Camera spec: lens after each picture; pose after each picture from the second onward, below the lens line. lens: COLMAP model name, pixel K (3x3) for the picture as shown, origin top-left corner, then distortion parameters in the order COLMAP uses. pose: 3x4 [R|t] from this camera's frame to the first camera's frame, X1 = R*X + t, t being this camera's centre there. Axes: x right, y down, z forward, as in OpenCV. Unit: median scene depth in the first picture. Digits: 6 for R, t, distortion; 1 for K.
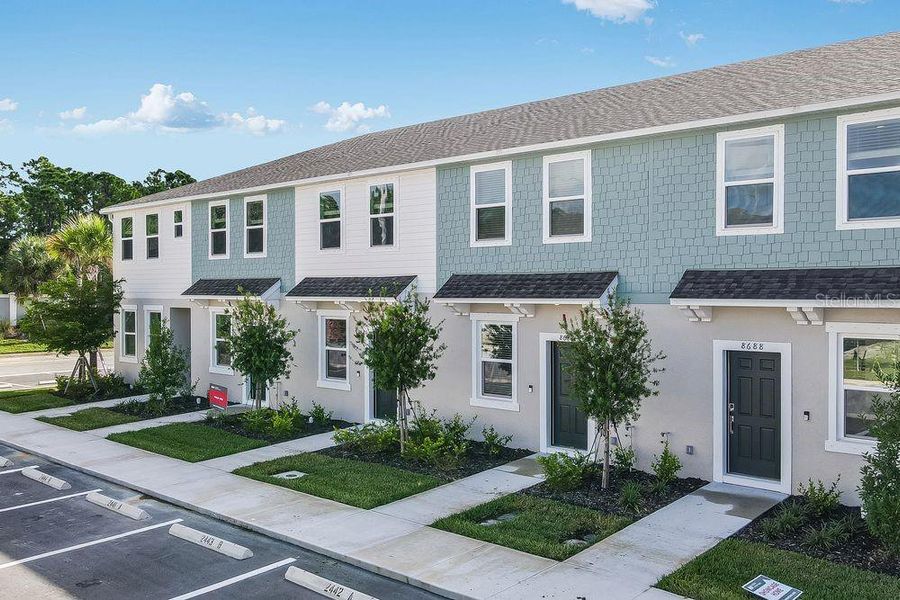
lens RADIAL K [[749.5, 0, 450.1], [0, 749.5, 299.3], [0, 0, 1]] dist [0.004783, 0.002238]
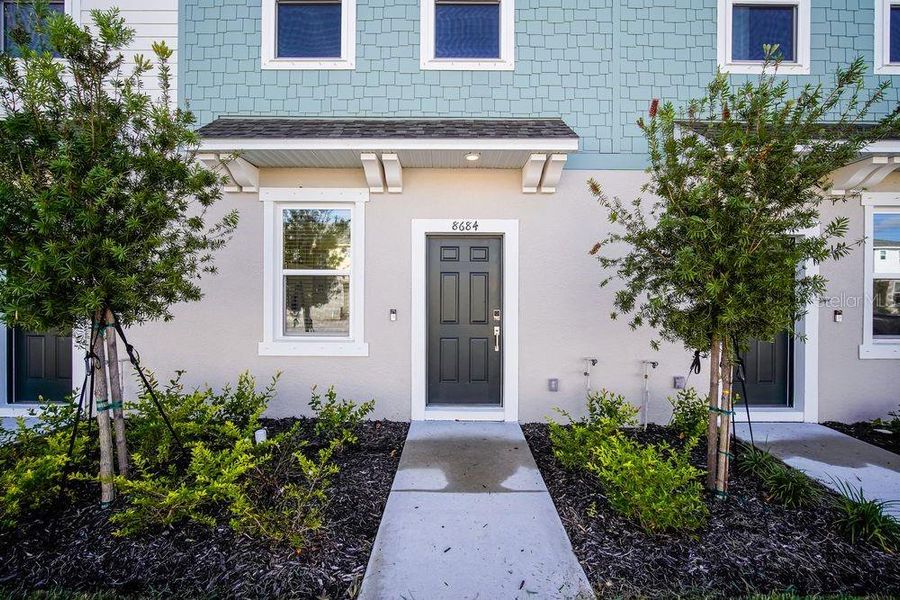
lens RADIAL K [[395.9, 0, 451.1], [0, 395.9, 294.7], [0, 0, 1]] dist [-0.004422, 0.000228]
pose [[0.748637, 0.005414, 0.662958, -0.064914], [-0.000524, 0.999971, -0.007573, 0.106777], [-0.662980, 0.005322, 0.748618, 0.745314]]
